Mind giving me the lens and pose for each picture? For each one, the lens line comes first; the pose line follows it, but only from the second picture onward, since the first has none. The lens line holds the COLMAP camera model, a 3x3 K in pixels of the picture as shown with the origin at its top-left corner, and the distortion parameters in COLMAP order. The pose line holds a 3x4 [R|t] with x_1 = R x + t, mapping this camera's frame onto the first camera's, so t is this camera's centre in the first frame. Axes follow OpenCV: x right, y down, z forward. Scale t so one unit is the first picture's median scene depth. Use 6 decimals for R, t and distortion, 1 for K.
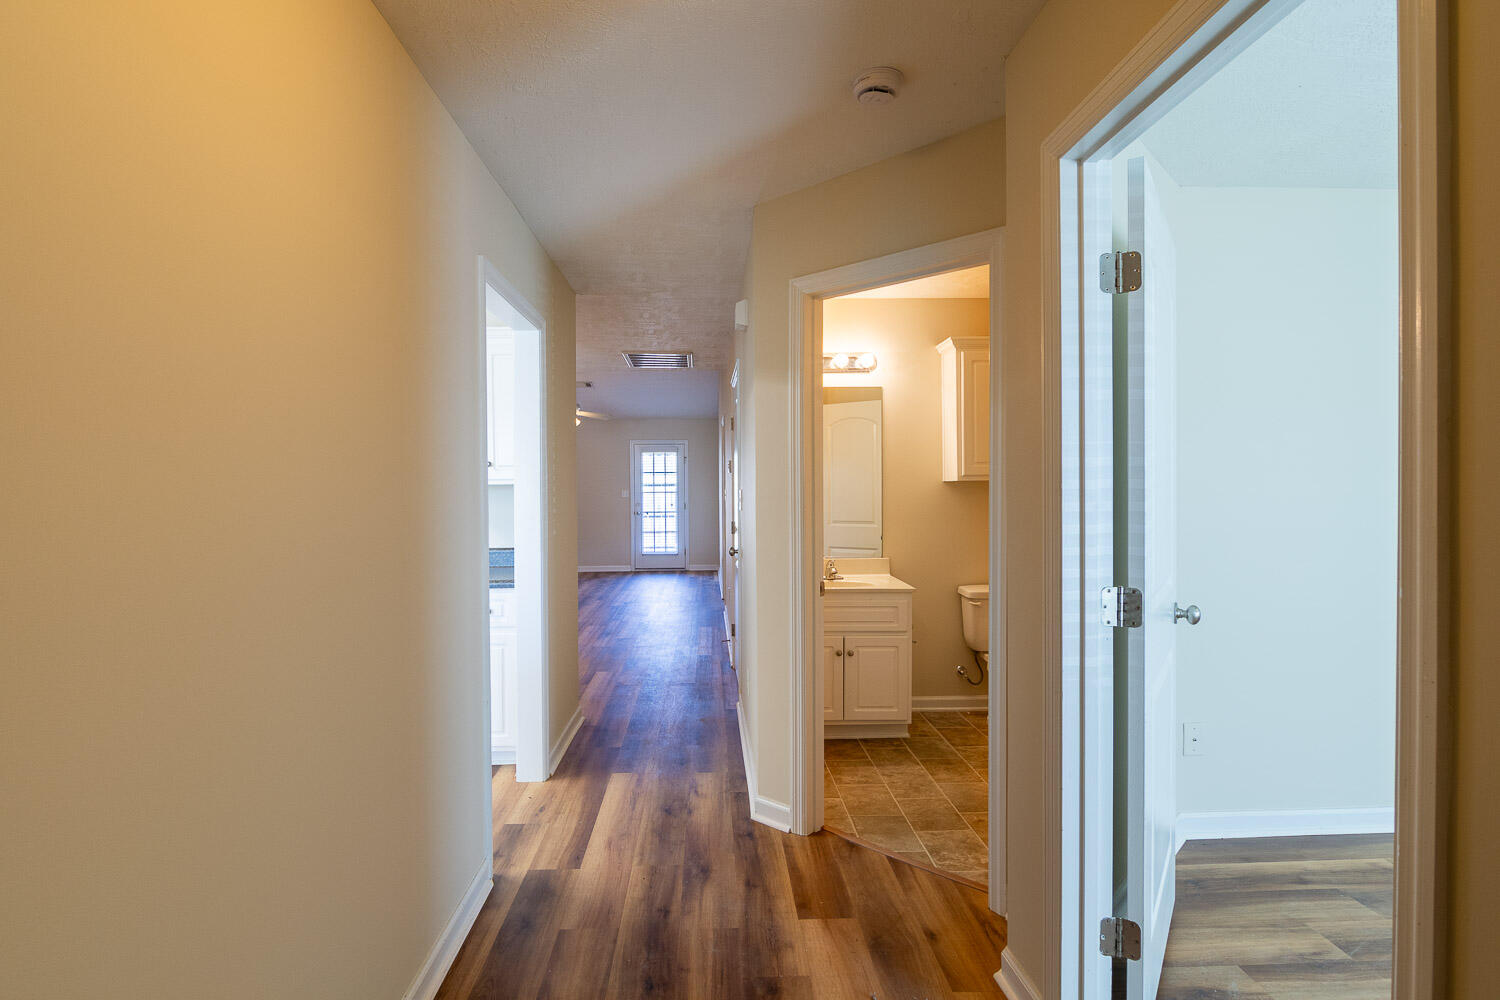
lens RADIAL K [[754.7, 0, 724.8], [0, 754.7, 505.5], [0, 0, 1]] dist [-0.002740, -0.000794]
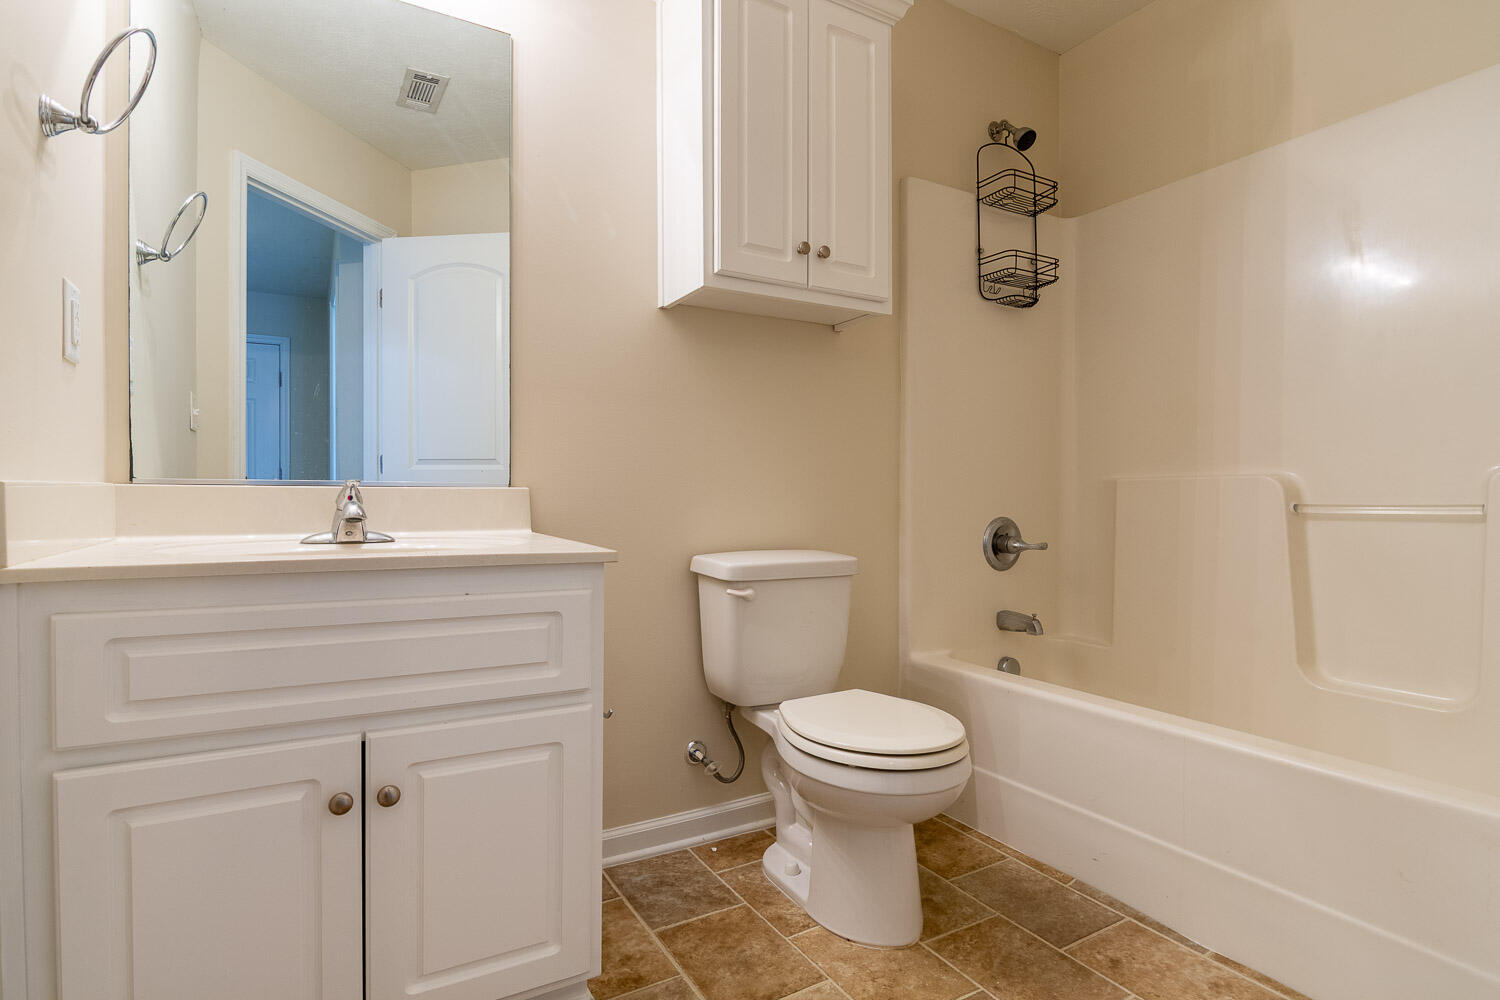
lens RADIAL K [[754.7, 0, 724.8], [0, 754.7, 505.5], [0, 0, 1]] dist [-0.002740, -0.000794]
pose [[0.888275, 0.002758, 0.459303, 0.139344], [0.001570, 0.999958, -0.009040, 0.088299], [-0.459309, 0.008751, 0.888234, 0.657518]]
